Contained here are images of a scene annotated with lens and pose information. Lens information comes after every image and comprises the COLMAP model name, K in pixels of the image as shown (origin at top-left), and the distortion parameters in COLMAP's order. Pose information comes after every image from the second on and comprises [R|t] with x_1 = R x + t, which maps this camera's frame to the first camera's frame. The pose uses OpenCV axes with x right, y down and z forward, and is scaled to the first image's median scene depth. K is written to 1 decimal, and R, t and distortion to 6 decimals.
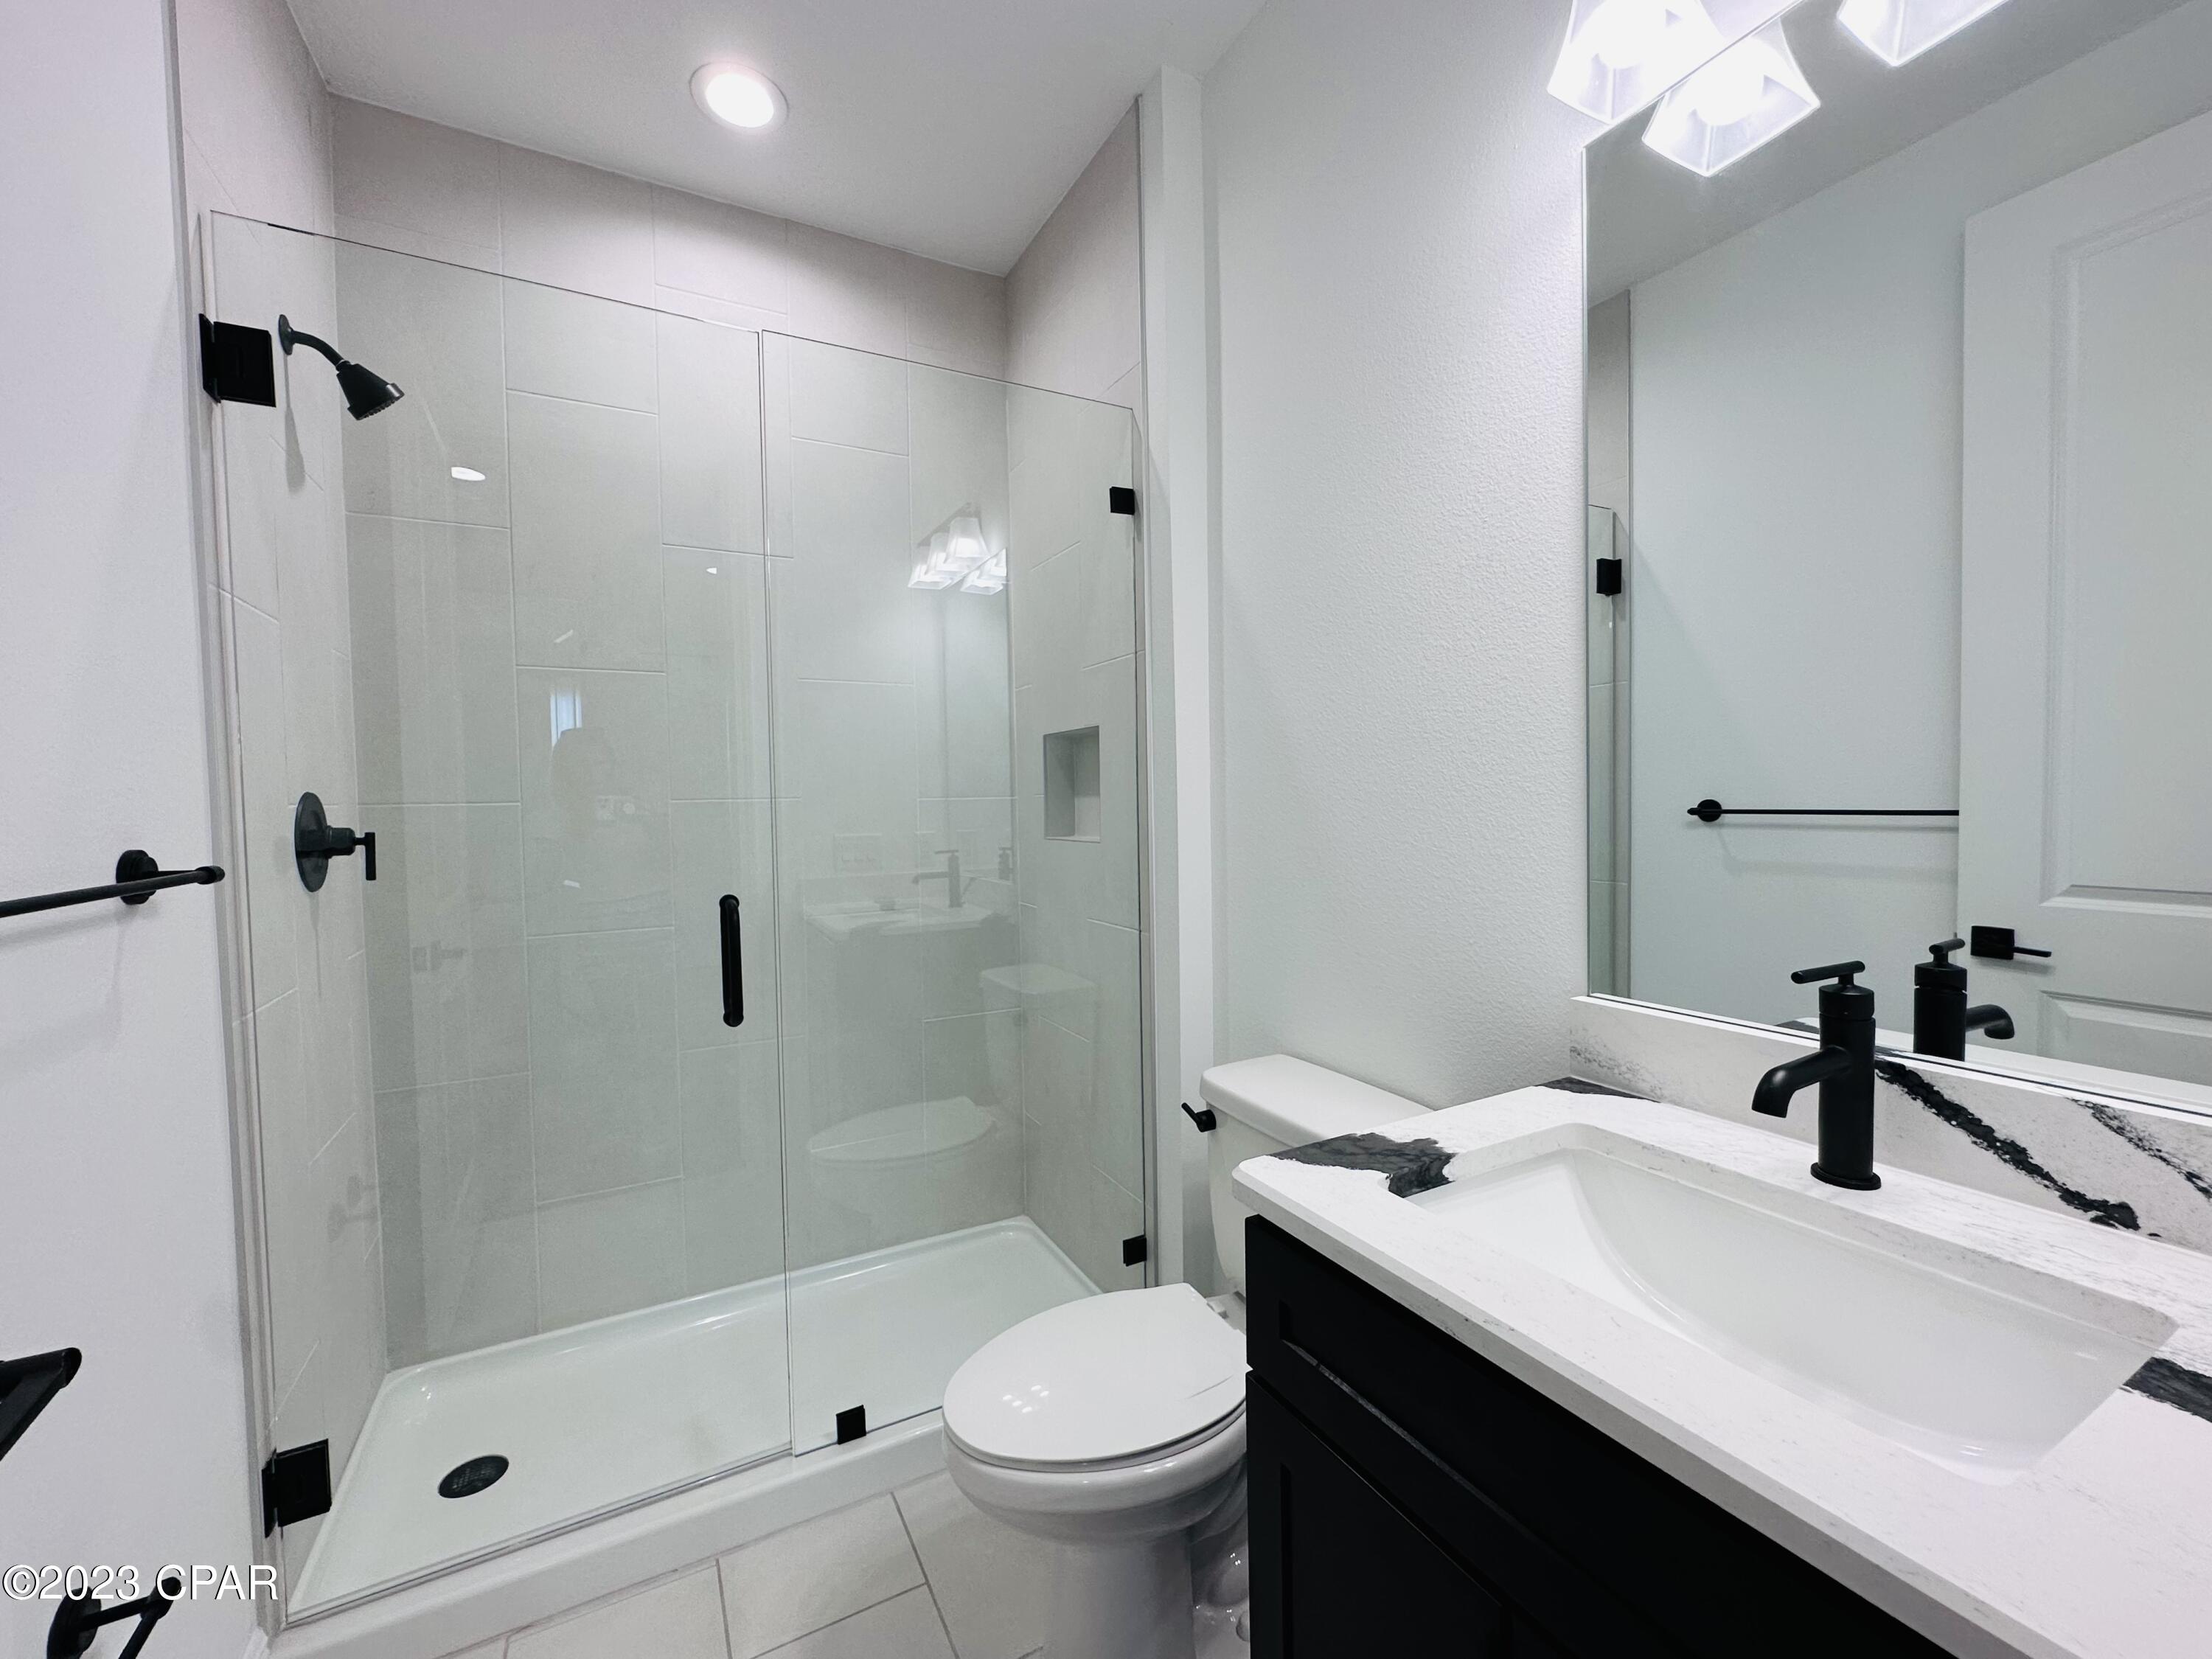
lens RADIAL K [[893.5, 0, 1106.0], [0, 893.5, 829.5], [0, 0, 1]] dist [-0.005951, 0.000158]
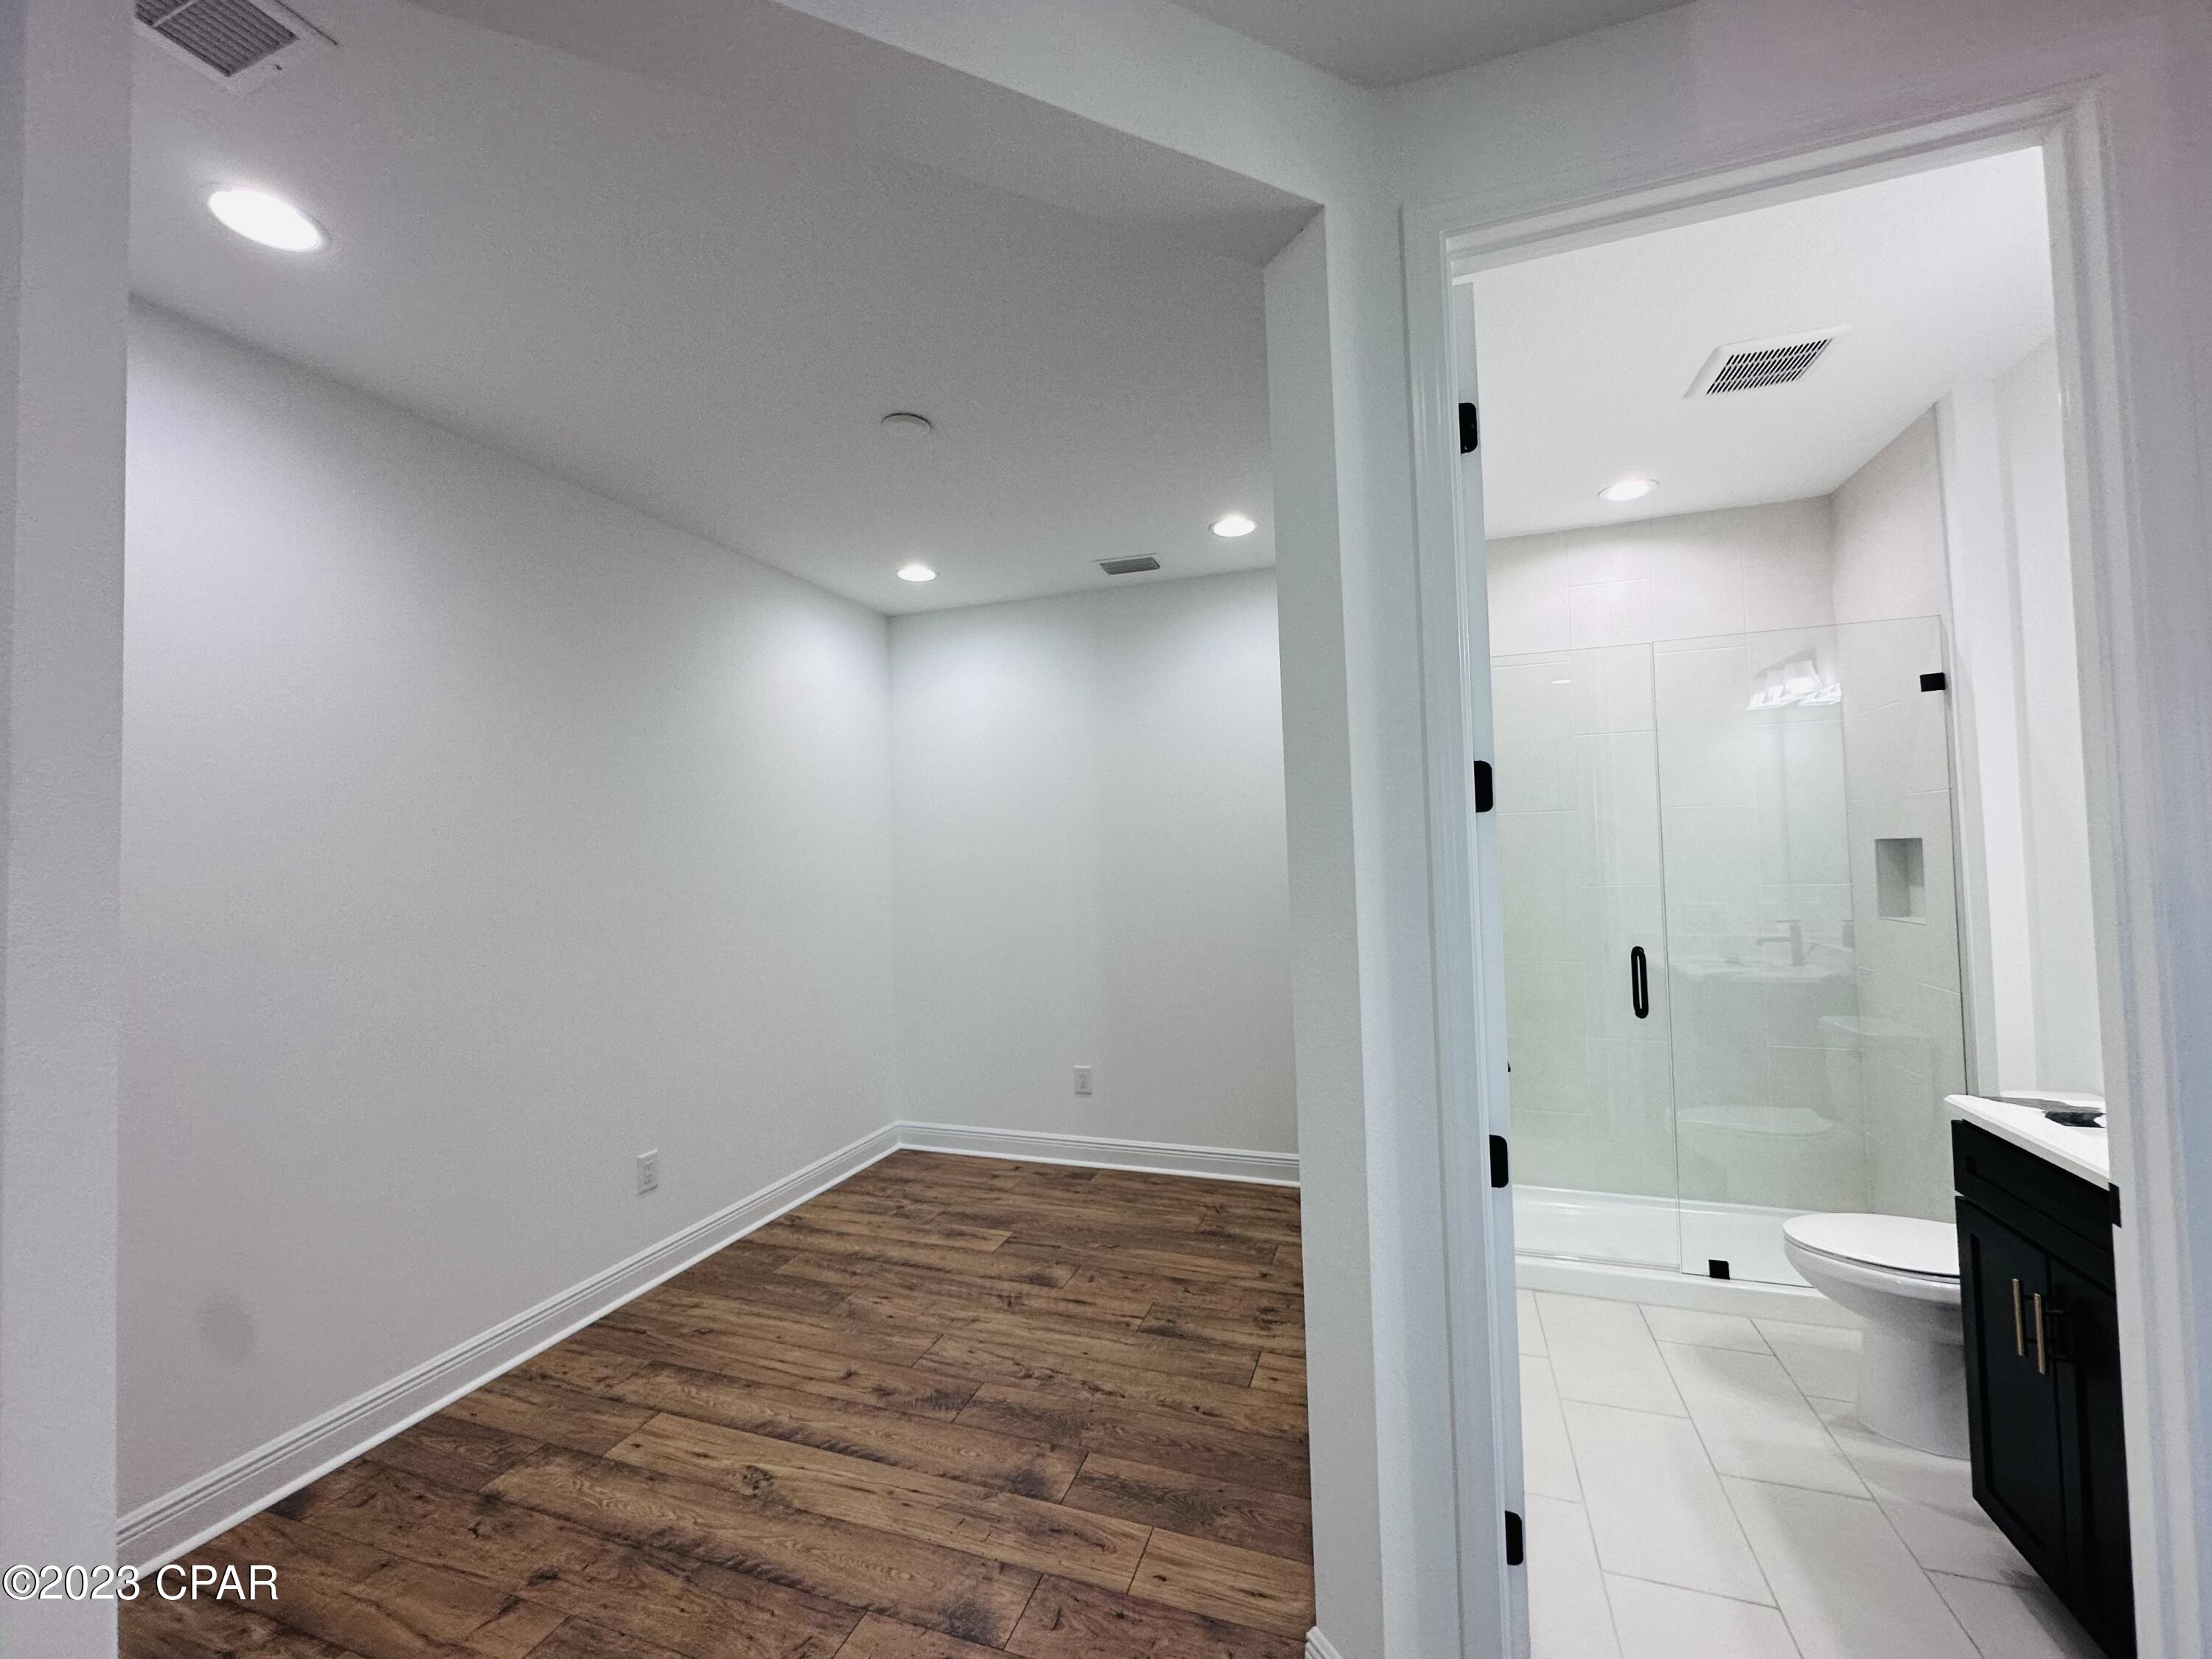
lens RADIAL K [[893.5, 0, 1106.0], [0, 893.5, 829.5], [0, 0, 1]] dist [-0.005951, 0.000158]
pose [[0.667421, -0.025015, -0.744260, 0.146659], [-0.009690, 0.999059, -0.042268, -0.052585], [0.744617, 0.035422, 0.666551, -0.700110]]
